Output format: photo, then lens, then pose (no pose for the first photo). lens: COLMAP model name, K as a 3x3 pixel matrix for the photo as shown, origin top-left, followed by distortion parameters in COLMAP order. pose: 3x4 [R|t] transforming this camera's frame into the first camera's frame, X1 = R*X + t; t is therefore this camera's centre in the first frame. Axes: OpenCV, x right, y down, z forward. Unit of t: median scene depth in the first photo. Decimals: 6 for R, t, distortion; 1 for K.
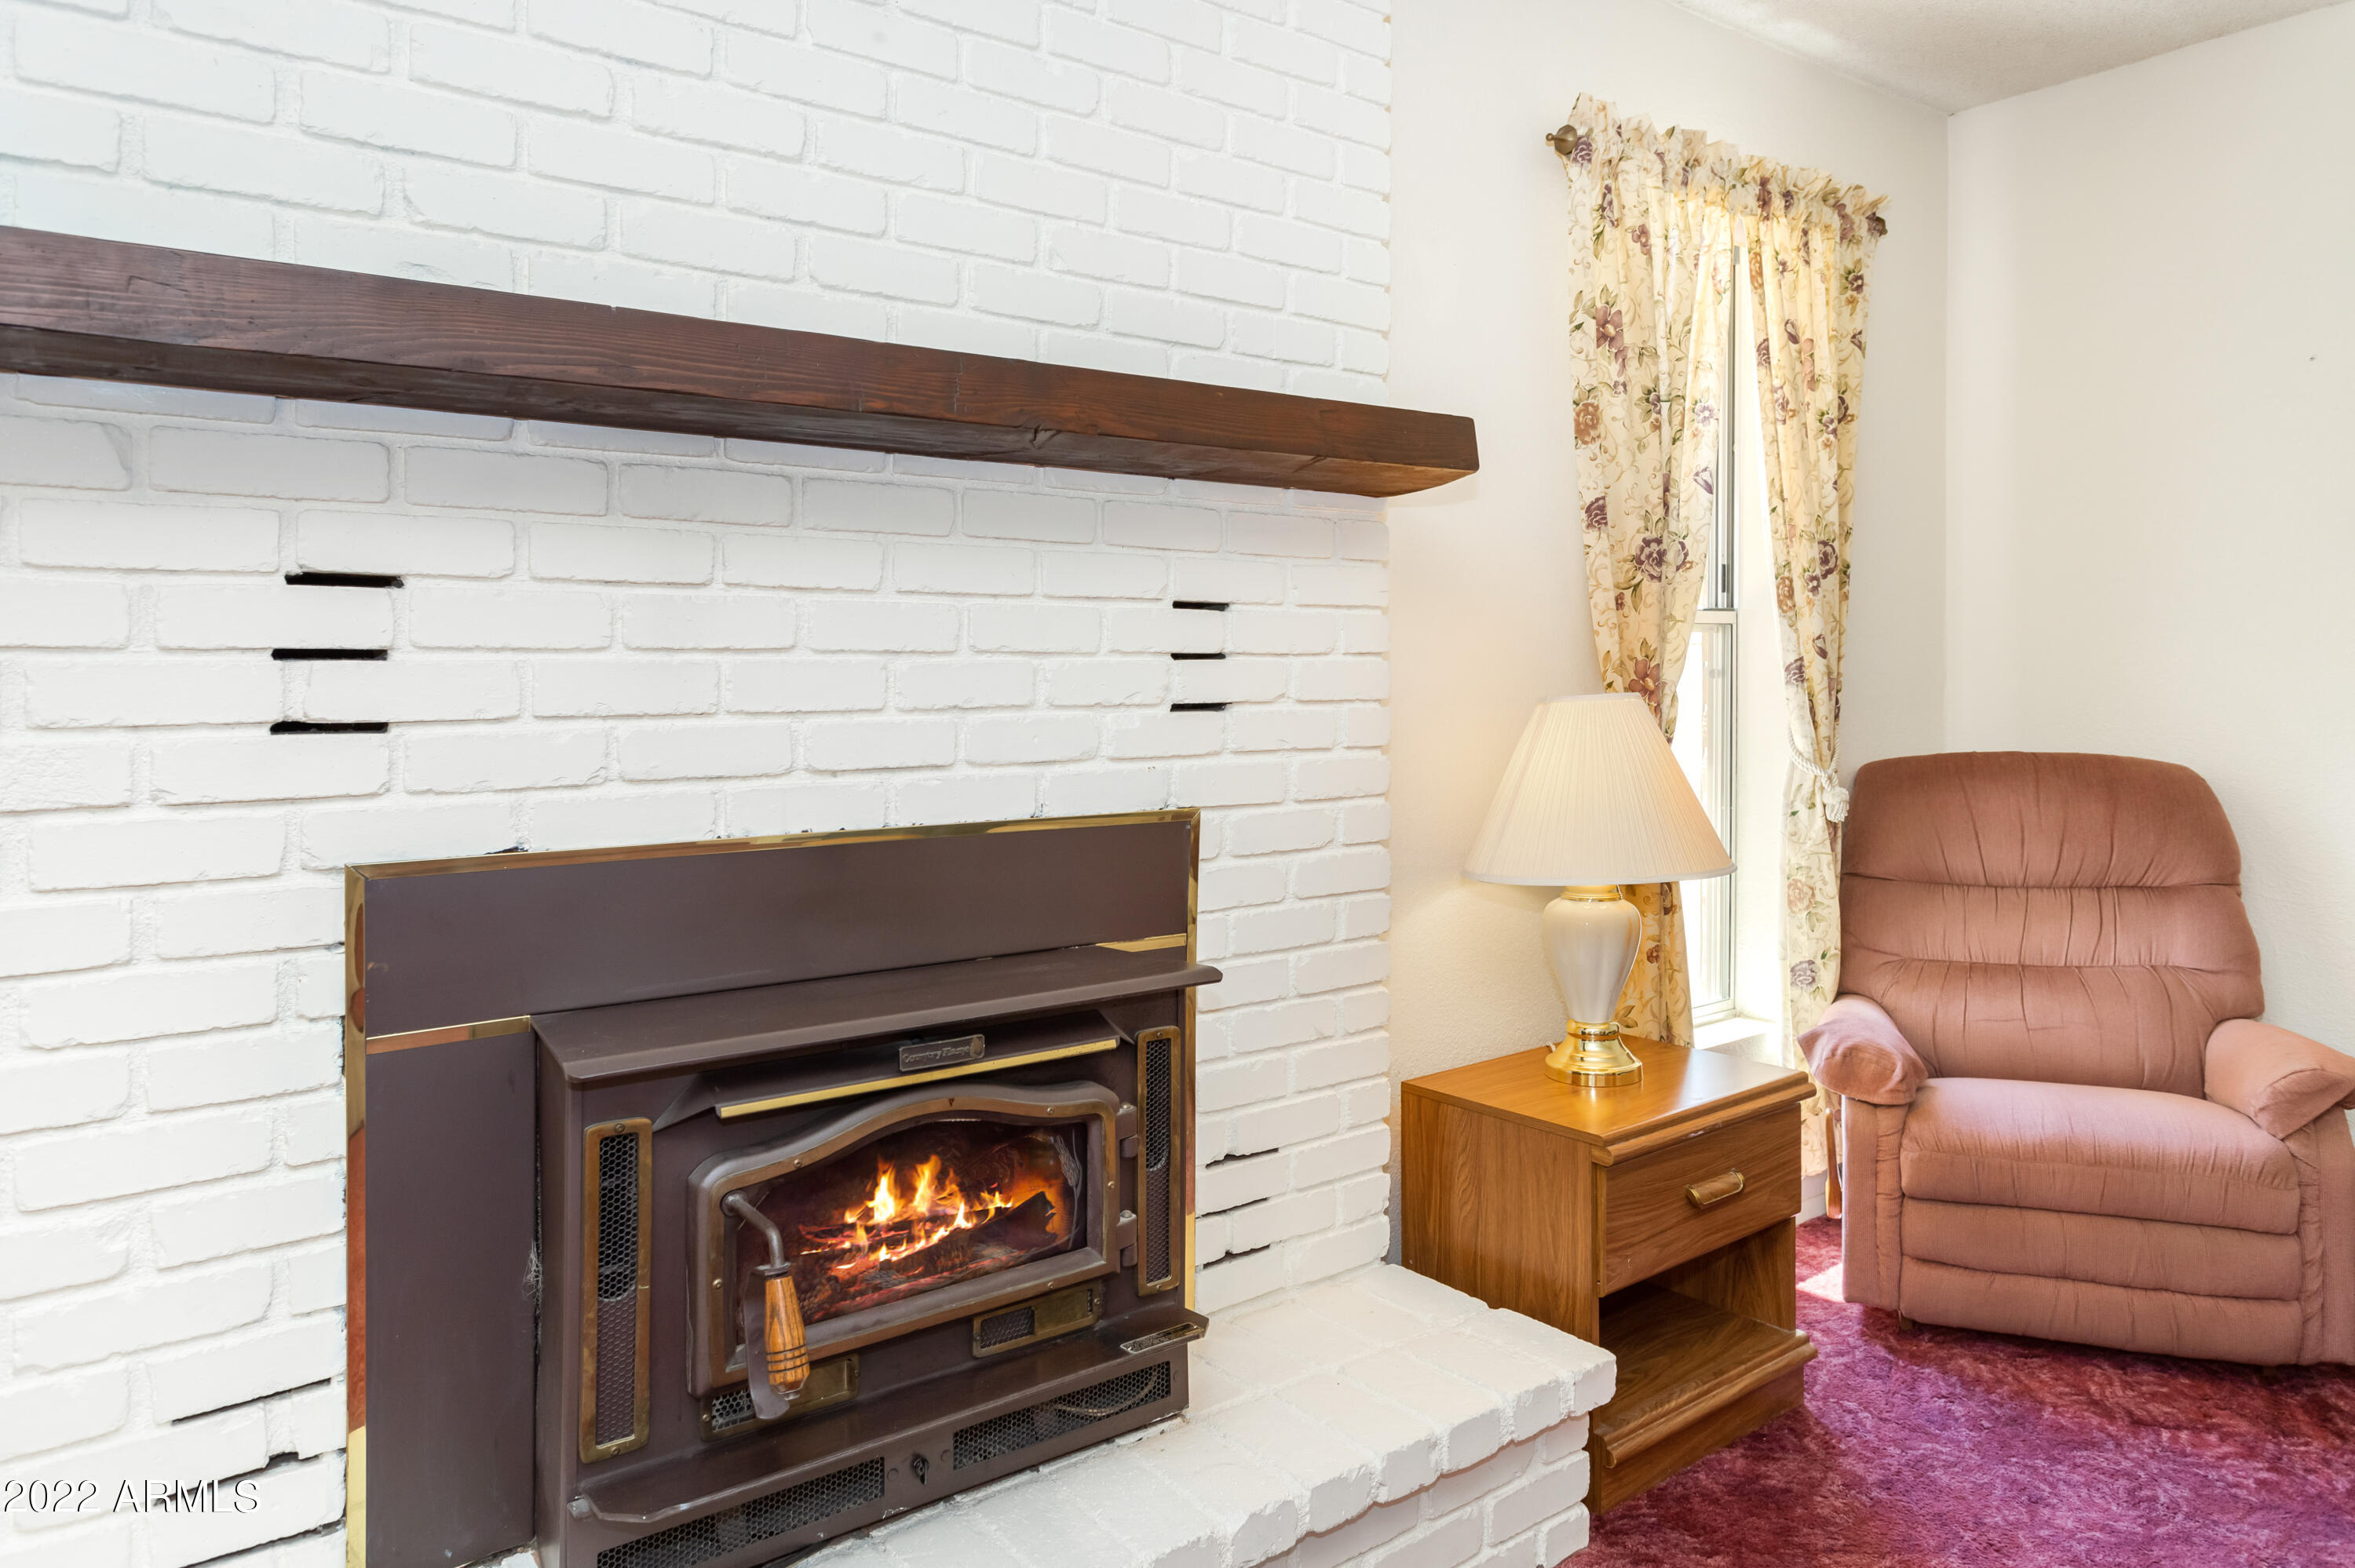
lens RADIAL K [[1389.3, 0, 1174.4], [0, 1389.3, 666.7], [0, 0, 1]] dist [0.000102, -0.000026]
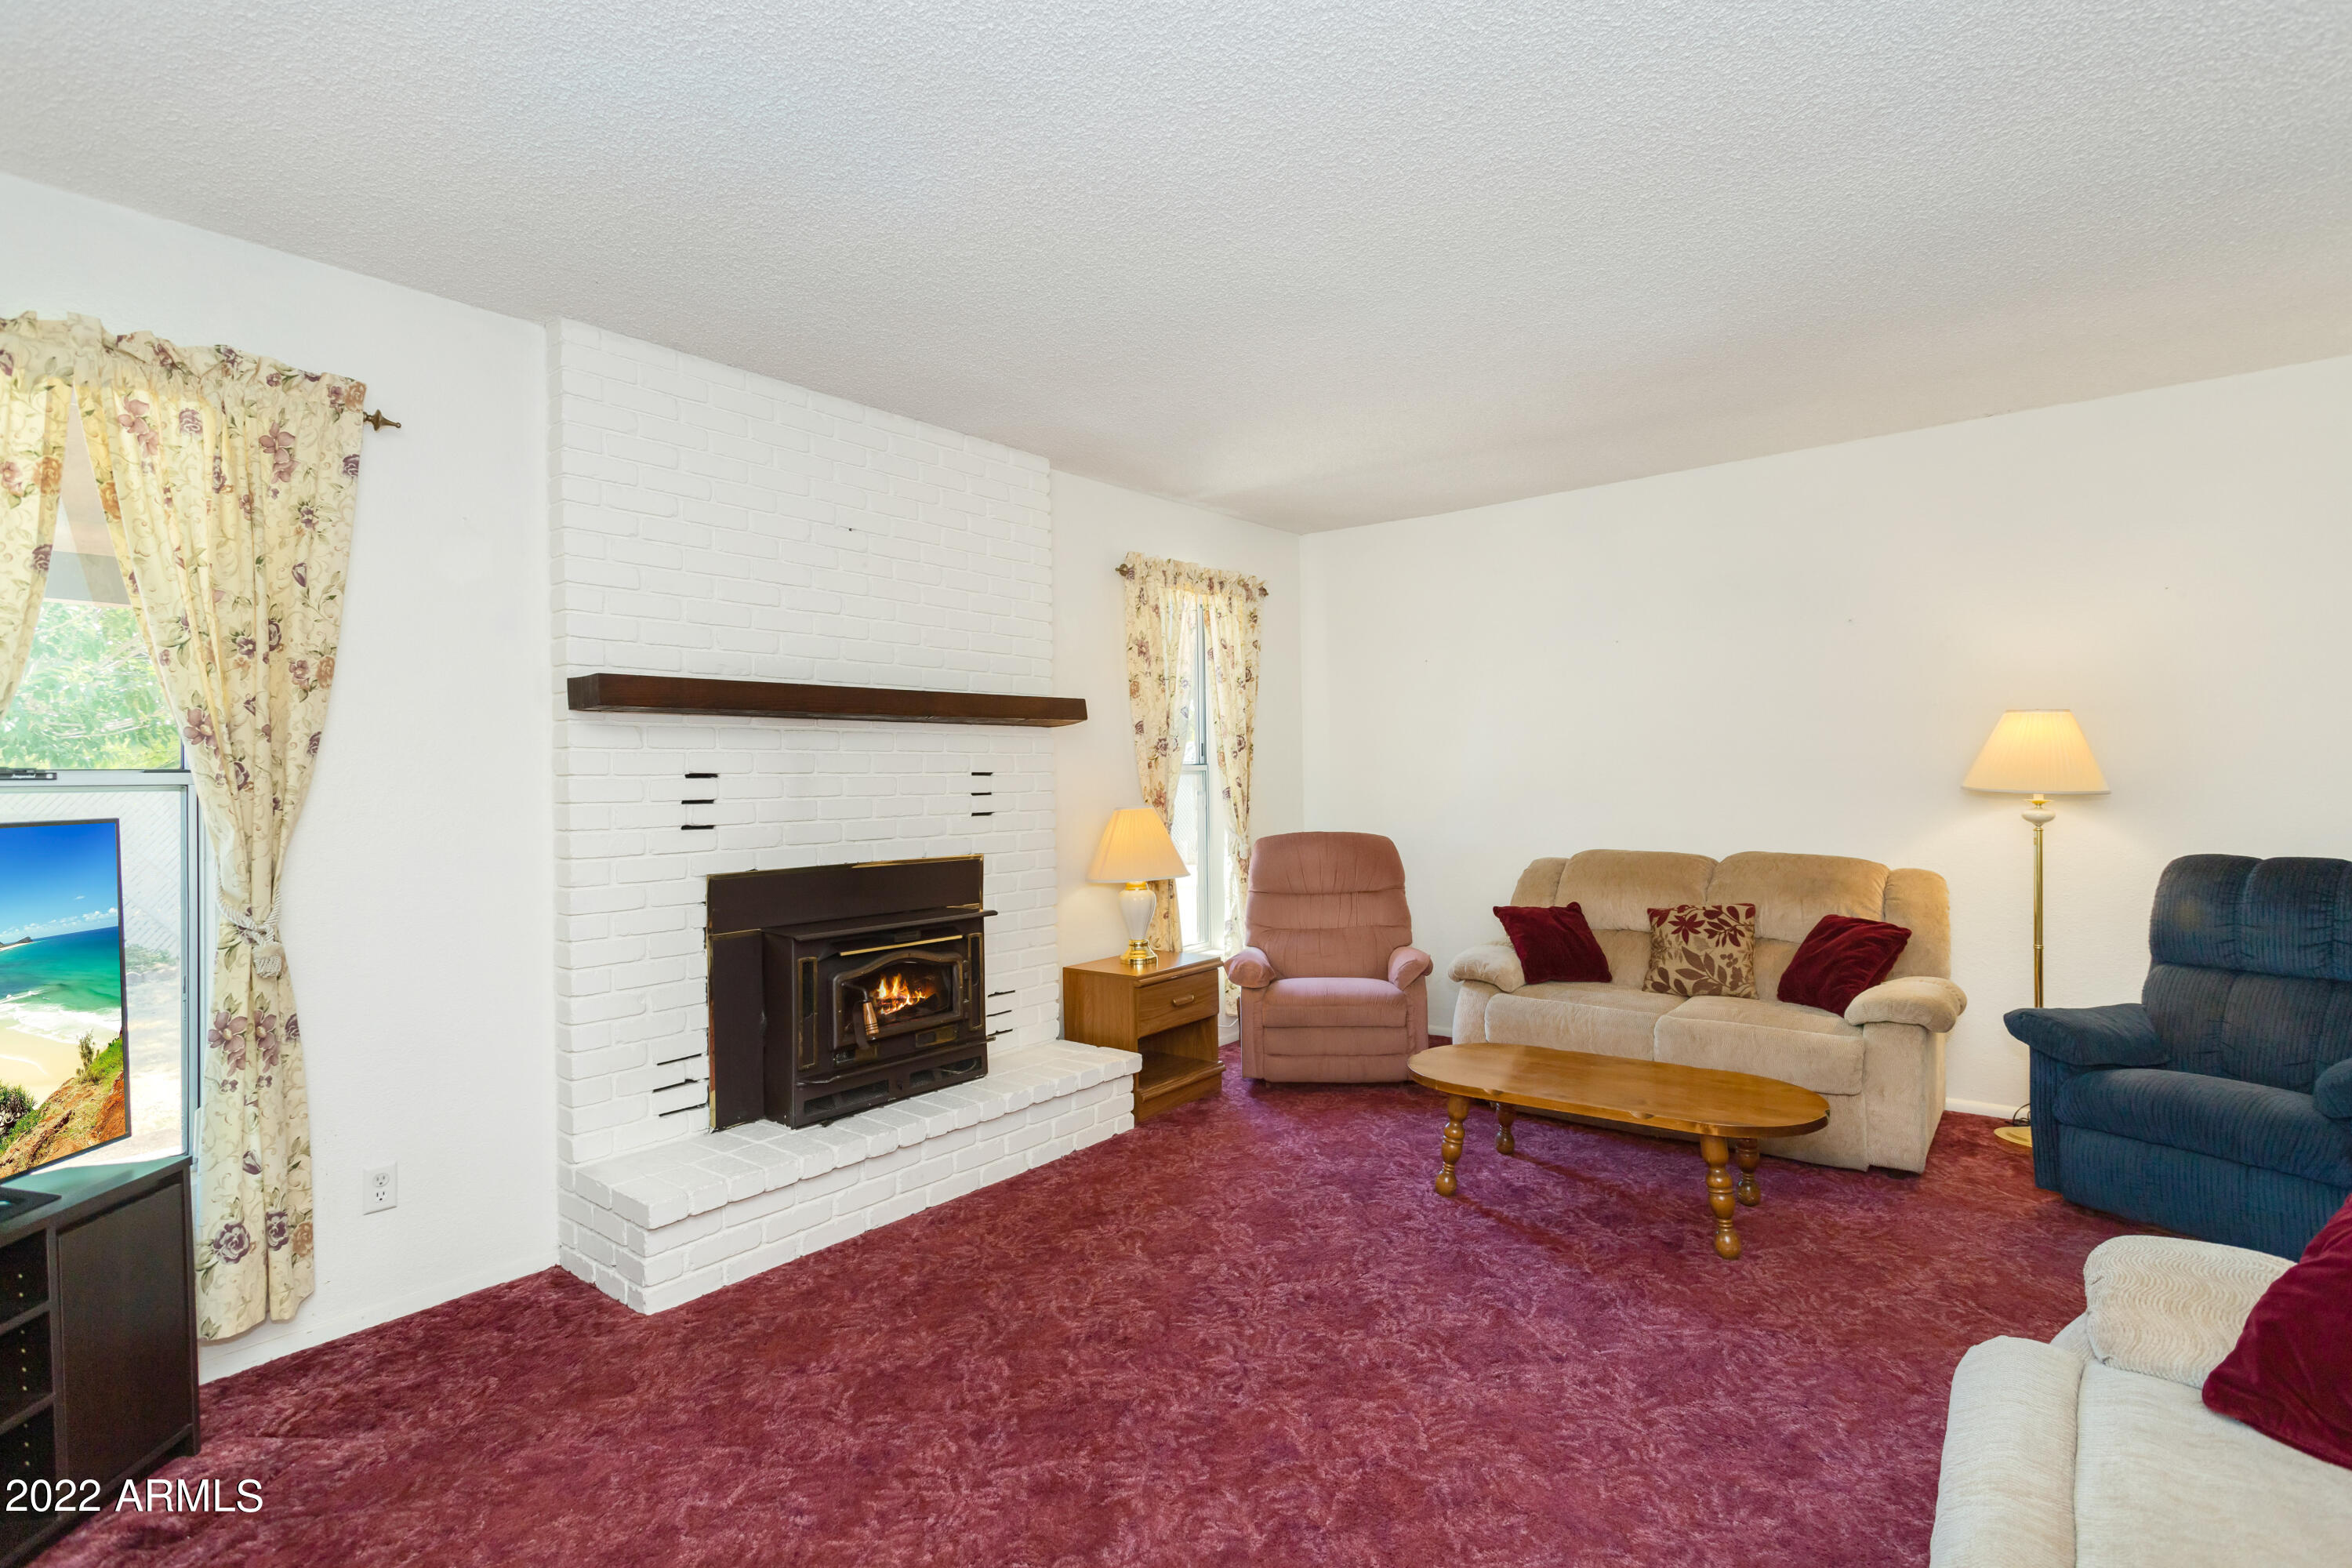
lens RADIAL K [[1146.1, 0, 1170.6], [0, 1146.1, 759.8], [0, 0, 1]] dist [0.013447, 0.000220]
pose [[0.960419, -0.007537, 0.278457, -0.204201], [0.012415, 0.999799, -0.015759, -0.029057], [-0.278282, 0.018592, 0.960320, -0.971514]]
